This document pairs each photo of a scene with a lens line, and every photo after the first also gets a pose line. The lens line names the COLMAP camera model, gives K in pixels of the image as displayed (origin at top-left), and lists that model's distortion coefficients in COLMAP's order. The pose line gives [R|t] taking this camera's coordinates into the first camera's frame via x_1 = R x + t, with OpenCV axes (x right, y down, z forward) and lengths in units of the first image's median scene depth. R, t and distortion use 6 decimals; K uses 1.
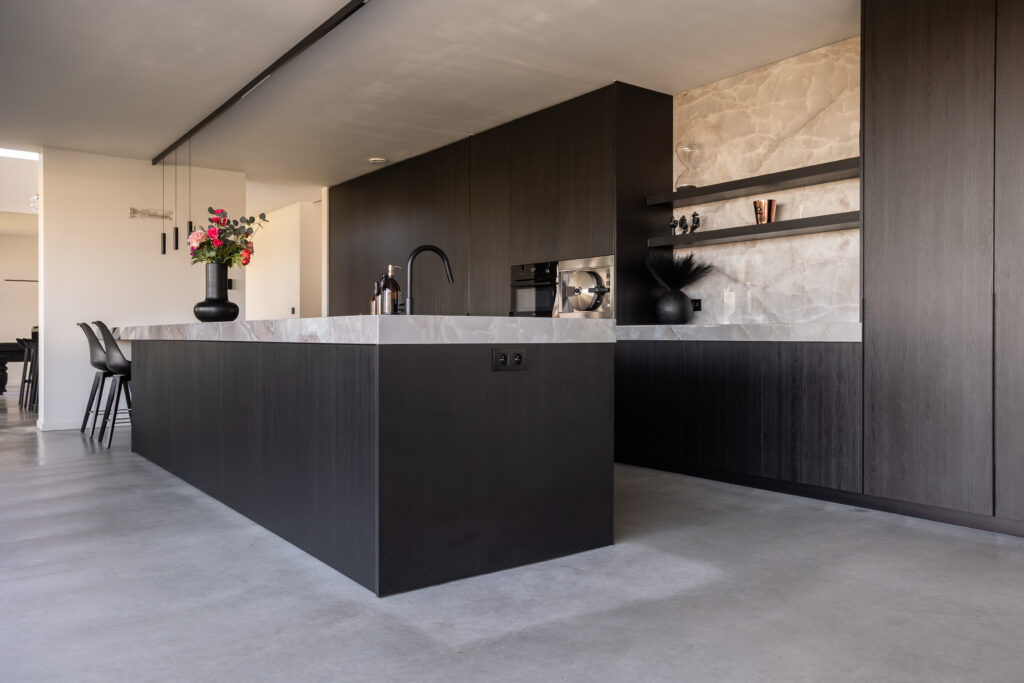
lens RADIAL K [[759.1, 0, 511.9], [0, 759.1, 338.5], [0, 0, 1]] dist [0.005413, 0.010547]
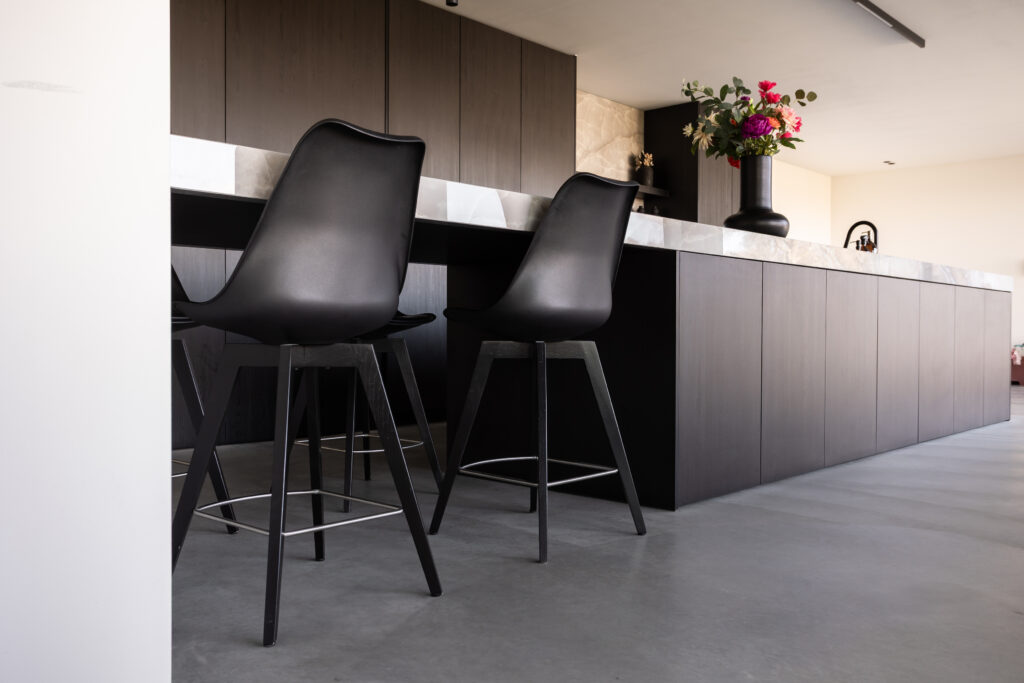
lens RADIAL K [[888.7, 0, 507.2], [0, 888.7, 340.1], [0, 0, 1]] dist [0.005715, 0.011654]
pose [[-0.176385, -0.013065, 0.984235, -1.173203], [0.004080, 0.999894, 0.014004, 0.050173], [-0.984313, 0.006486, -0.176313, 1.415441]]
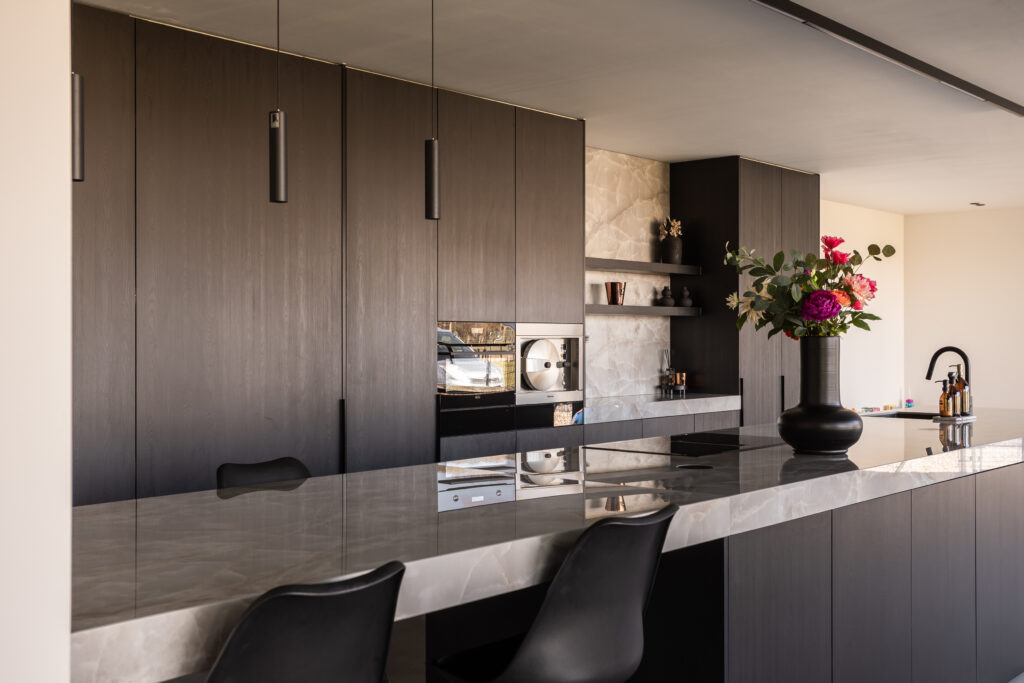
lens RADIAL K [[1121.7, 0, 513.6], [0, 1121.7, 342.3], [0, 0, 1]] dist [0.021593, 0.000000]
pose [[-0.194256, -0.004127, 0.980942, -1.157796], [0.008995, 0.999942, 0.005989, -0.105187], [-0.980910, 0.009987, -0.194207, 1.418149]]
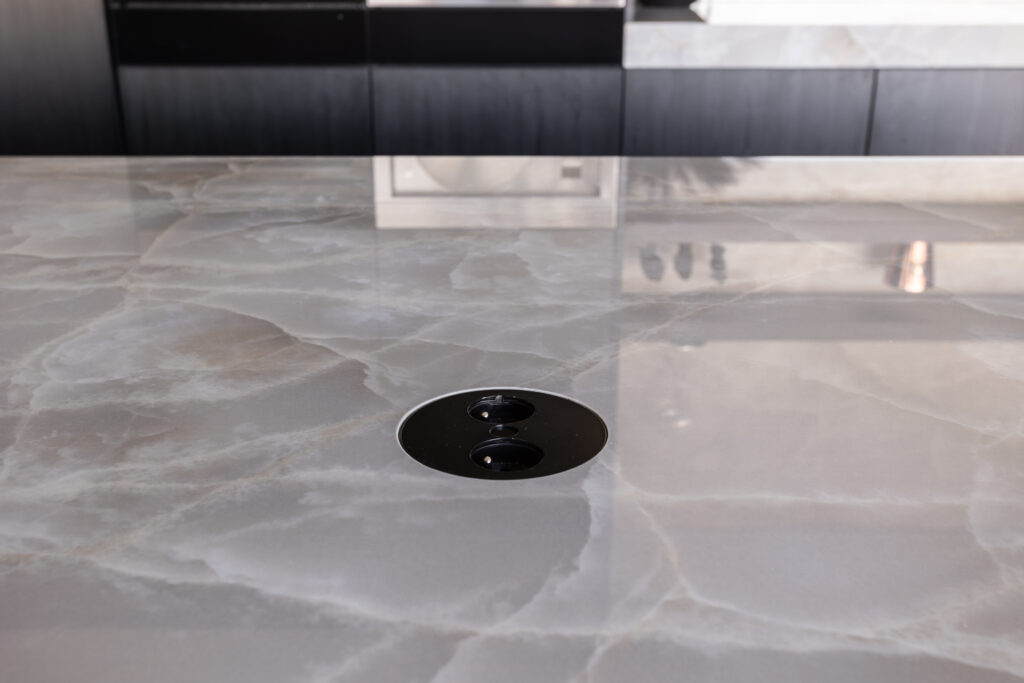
lens RADIAL K [[1121.7, 0, 503.0], [0, 1121.7, 342.7], [0, 0, 1]] dist [0.021593, 0.000000]
pose [[0.602681, -0.296338, 0.740918, -0.331162], [0.005634, 0.930046, 0.367400, -0.074107], [-0.797962, -0.217251, 0.562190, 0.787339]]
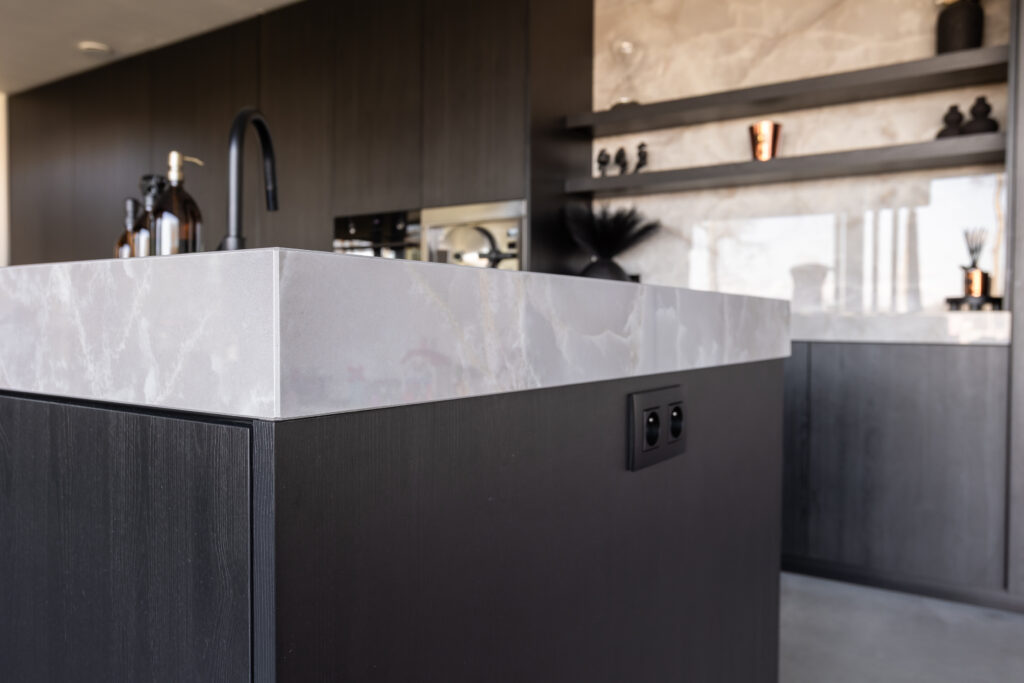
lens RADIAL K [[776.1, 0, 503.9], [0, 776.1, 337.3], [0, 0, 1]] dist [-0.009577, 0.016066]
pose [[0.946949, 0.000131, 0.321384, -0.095676], [-0.005989, 0.999833, 0.017239, -0.007742], [-0.321328, -0.018249, 0.946792, 0.425017]]
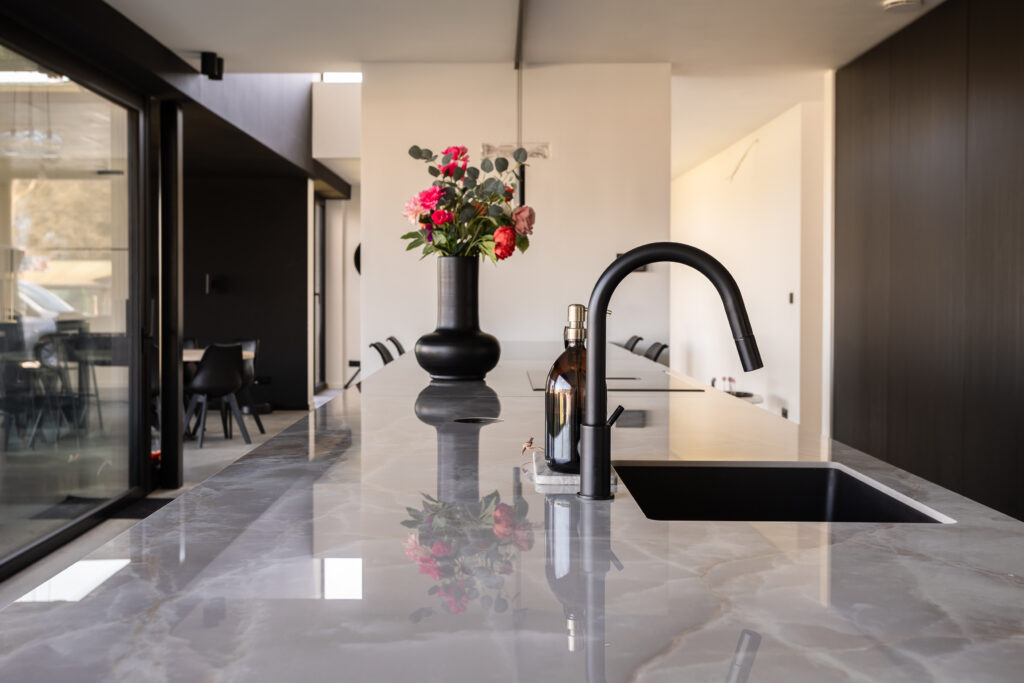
lens RADIAL K [[1121.7, 0, 509.8], [0, 1121.7, 315.9], [0, 0, 1]] dist [0.021593, 0.000000]
pose [[0.806432, 0.014663, -0.591145, 0.074485], [-0.006986, 0.999859, 0.015270, -0.074154], [0.591285, -0.008185, 0.806421, 0.447652]]
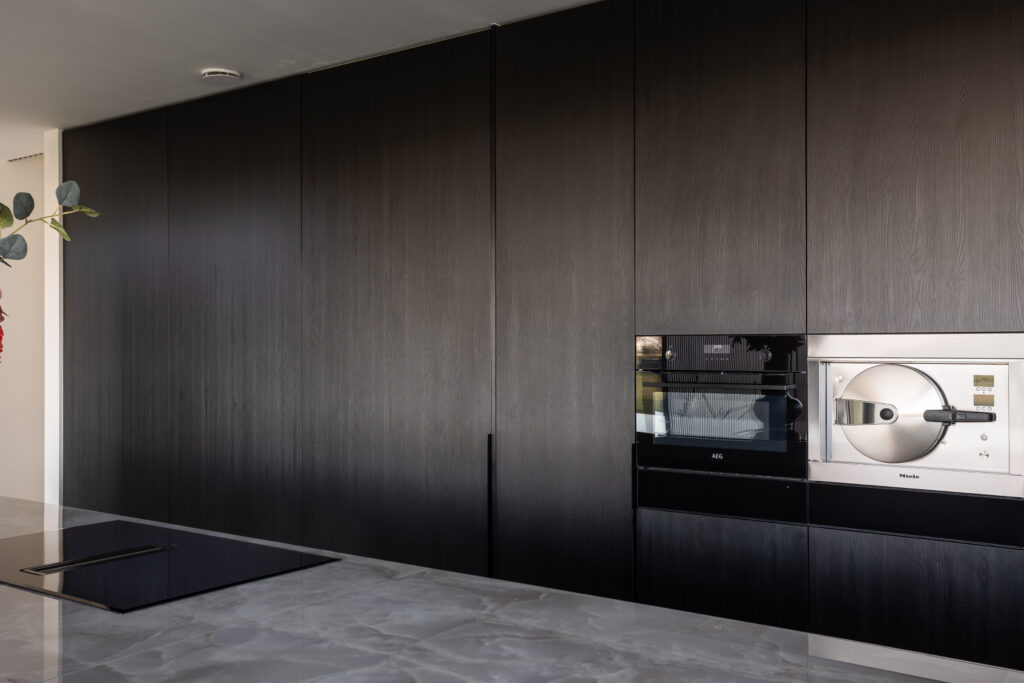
lens RADIAL K [[954.4, 0, 505.5], [0, 954.4, 347.0], [0, 0, 1]] dist [-0.006425, 0.000000]
pose [[0.953995, -0.001649, 0.299817, -0.291427], [0.004222, 0.999960, -0.007934, -0.107747], [-0.299792, 0.008835, 0.953964, 0.653478]]
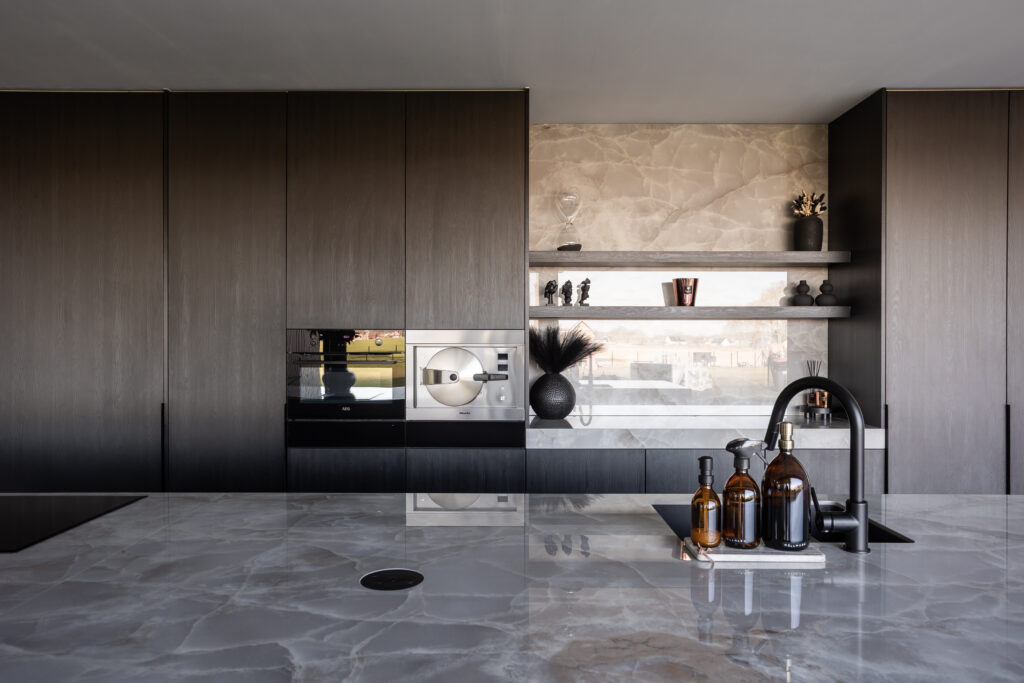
lens RADIAL K [[689.5, 0, 511.1], [0, 689.5, 343.7], [0, 0, 1]] dist [-0.014865, 0.008314]
pose [[0.608603, -0.008114, 0.793434, -0.419929], [0.005150, 0.999967, 0.006276, -0.109117], [-0.793458, 0.000267, 0.608625, 0.659707]]
